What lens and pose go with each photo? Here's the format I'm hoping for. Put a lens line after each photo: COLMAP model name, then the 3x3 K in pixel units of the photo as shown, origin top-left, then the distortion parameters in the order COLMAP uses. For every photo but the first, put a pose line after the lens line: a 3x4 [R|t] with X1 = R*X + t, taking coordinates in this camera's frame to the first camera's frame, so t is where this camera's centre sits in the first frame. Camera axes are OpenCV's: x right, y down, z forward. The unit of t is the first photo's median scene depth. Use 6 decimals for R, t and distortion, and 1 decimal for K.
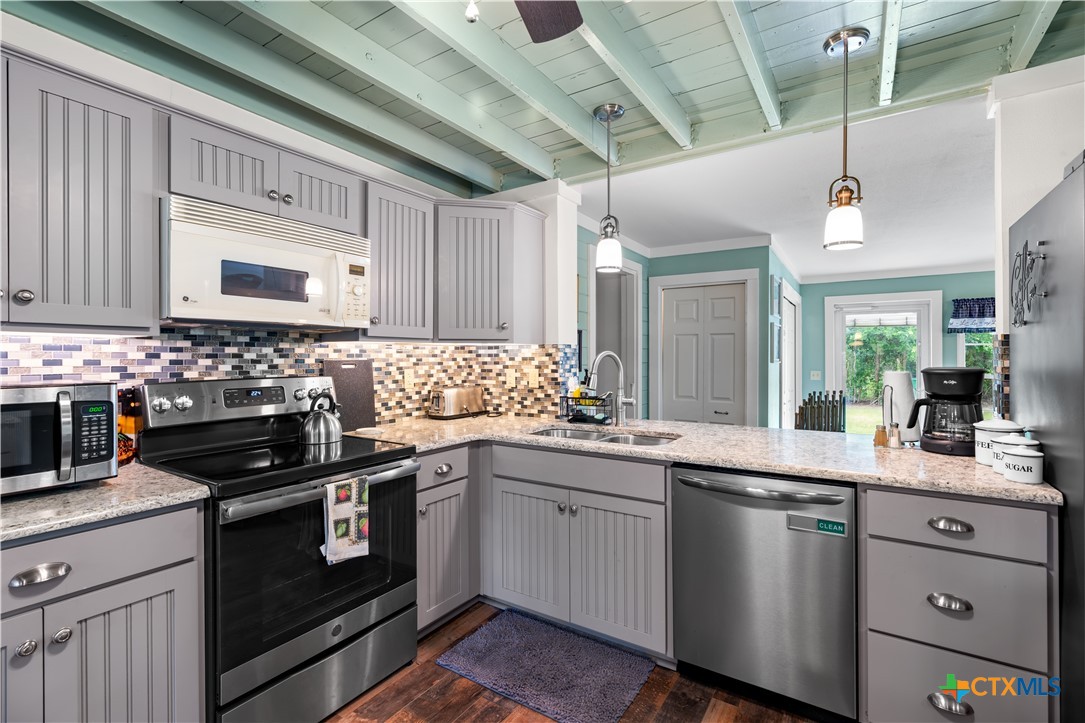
lens RADIAL K [[496.1, 0, 541.4], [0, 496.1, 356.0], [0, 0, 1]] dist [-0.014473, 0.005952]
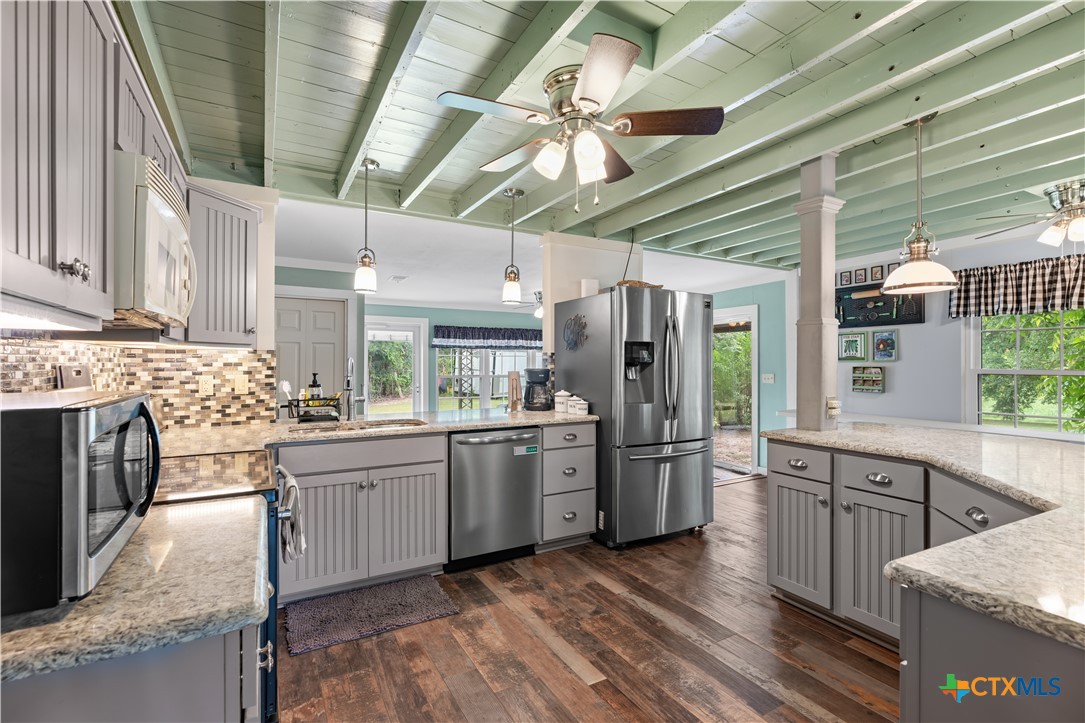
lens RADIAL K [[496.1, 0, 546.4], [0, 496.1, 362.0], [0, 0, 1]] dist [-0.014473, 0.005952]
pose [[0.448163, 0.004495, 0.893941, -0.627562], [-0.001562, 0.999990, -0.004246, 0.004279], [-0.893951, 0.000507, 0.448165, 0.036694]]
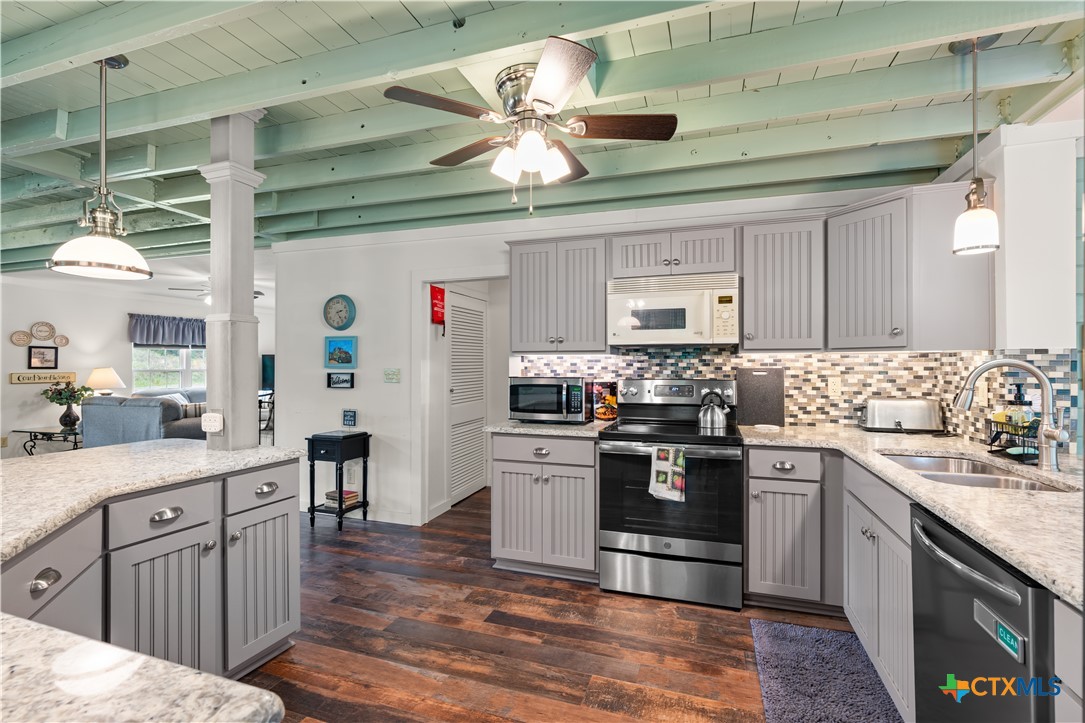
lens RADIAL K [[496.1, 0, 541.7], [0, 496.1, 359.4], [0, 0, 1]] dist [-0.014473, 0.005952]
pose [[0.248615, -0.007530, -0.968573, 0.573730], [0.000718, 0.999971, -0.007590, -0.003957], [0.968602, 0.001192, 0.248613, 0.145079]]
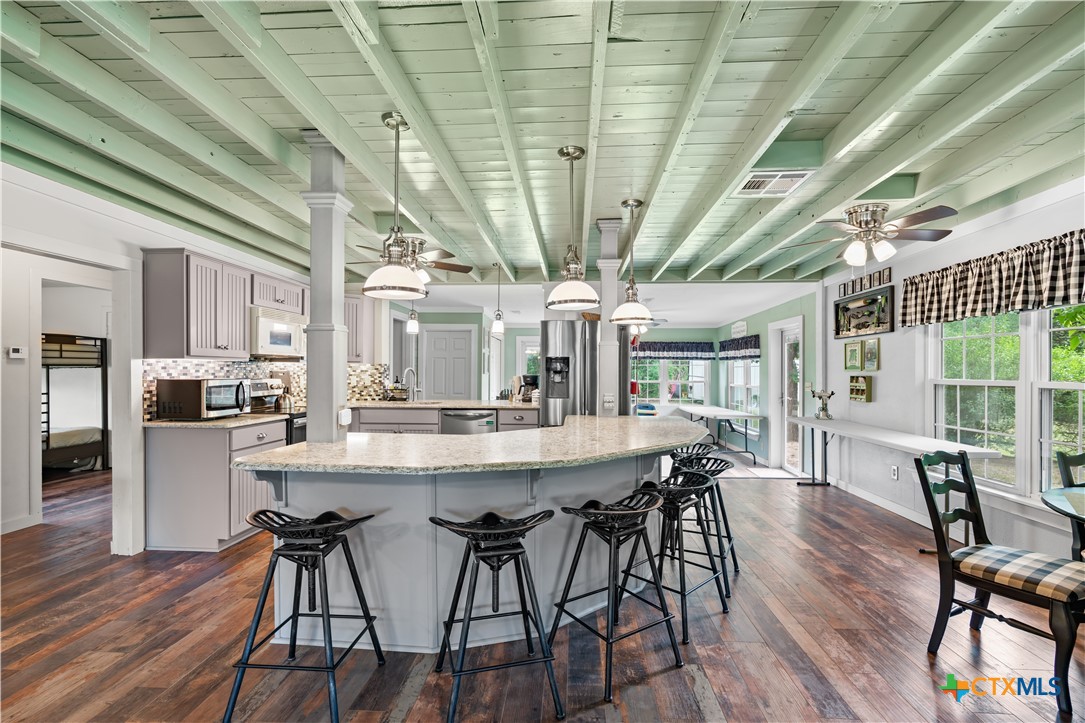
lens RADIAL K [[496.1, 0, 543.6], [0, 496.1, 367.5], [0, 0, 1]] dist [-0.014473, 0.005952]
pose [[0.866319, 0.009104, 0.499409, -0.403993], [-0.006963, 0.999957, -0.006150, -0.000731], [-0.499443, 0.001850, 0.866345, -1.087183]]
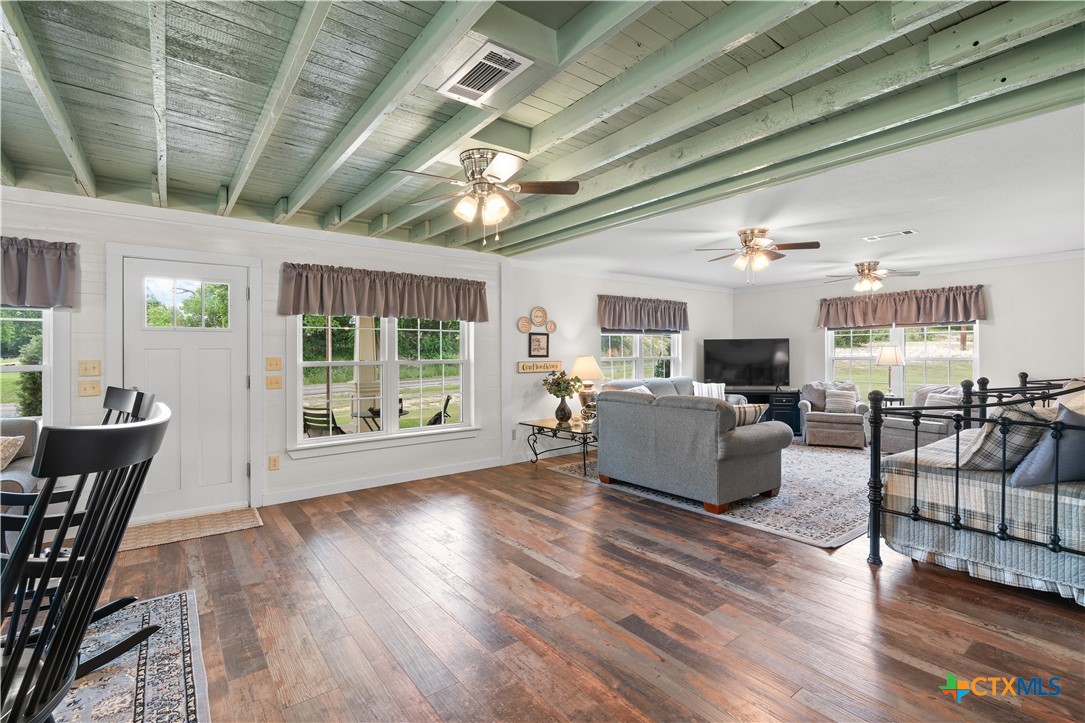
lens RADIAL K [[496.1, 0, 536.9], [0, 496.1, 351.9], [0, 0, 1]] dist [-0.014473, 0.005952]
pose [[-0.331522, 0.003537, -0.943441, -0.170606], [0.008911, 0.999960, 0.000617, -0.003077], [0.943406, -0.008202, -0.331540, -0.792685]]
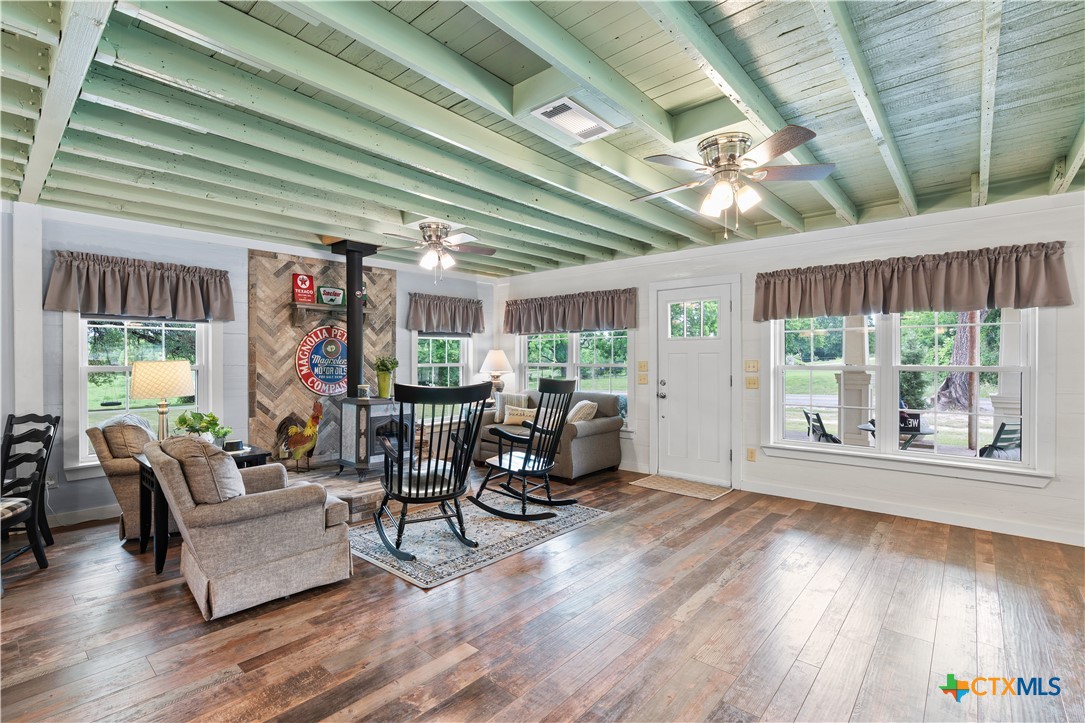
lens RADIAL K [[496.1, 0, 537.9], [0, 496.1, 364.2], [0, 0, 1]] dist [-0.014473, 0.005952]
pose [[-0.990665, 0.003254, 0.136283, -0.813120], [0.004288, 0.999964, 0.007299, 0.004934], [-0.136254, 0.007816, -0.990643, -0.299235]]
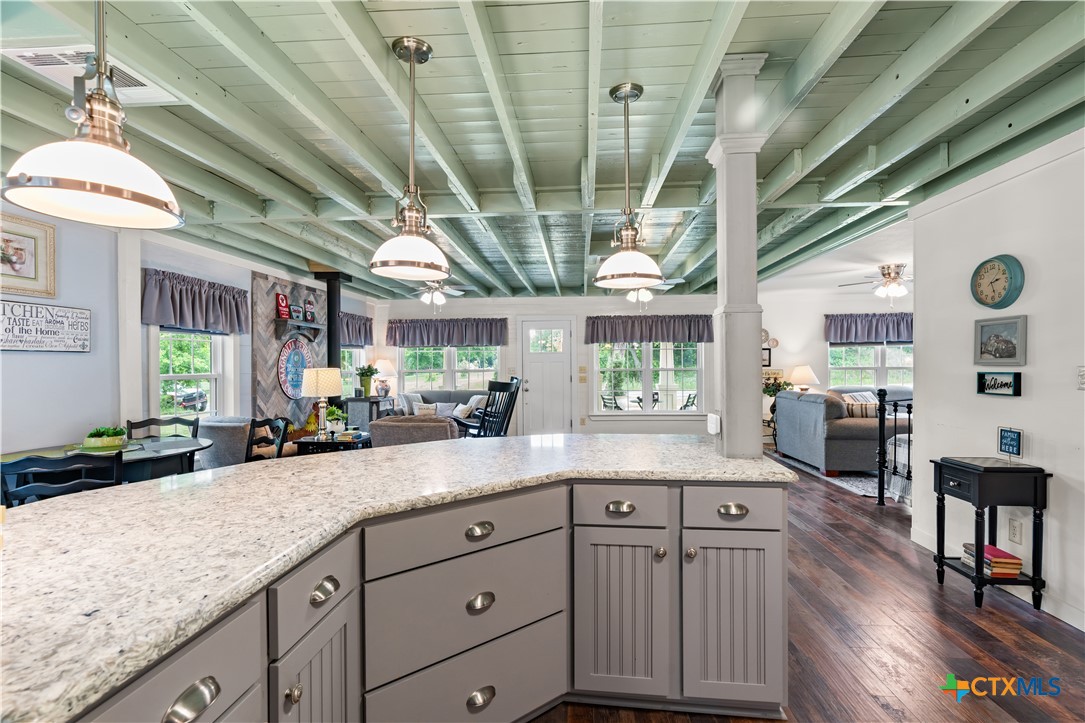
lens RADIAL K [[496.1, 0, 541.0], [0, 496.1, 370.5], [0, 0, 1]] dist [-0.014473, 0.005952]
pose [[-0.875428, 0.015227, -0.483108, 0.277528], [0.011796, 0.999879, 0.010140, -0.000098], [0.483204, 0.003178, -0.875502, 0.340394]]
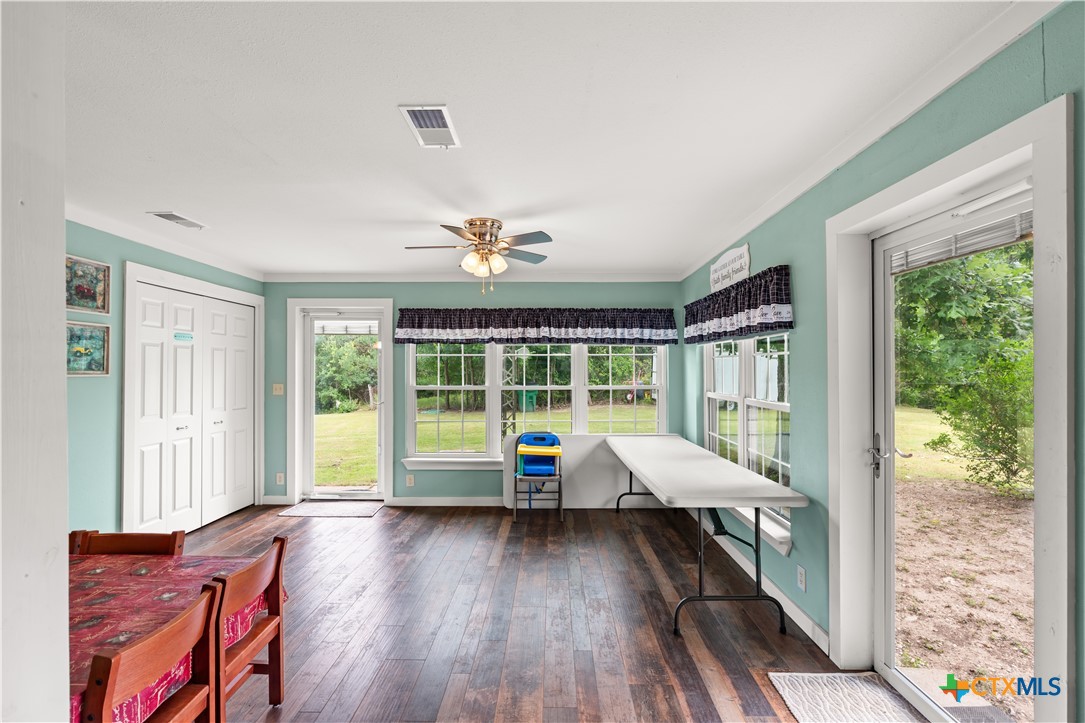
lens RADIAL K [[496.1, 0, 543.3], [0, 496.1, 361.3], [0, 0, 1]] dist [-0.014473, 0.005952]
pose [[0.837549, 0.006990, 0.546317, 0.948523], [-0.001712, 0.999947, -0.010171, -0.003241], [-0.546359, 0.007584, 0.837517, 0.053381]]
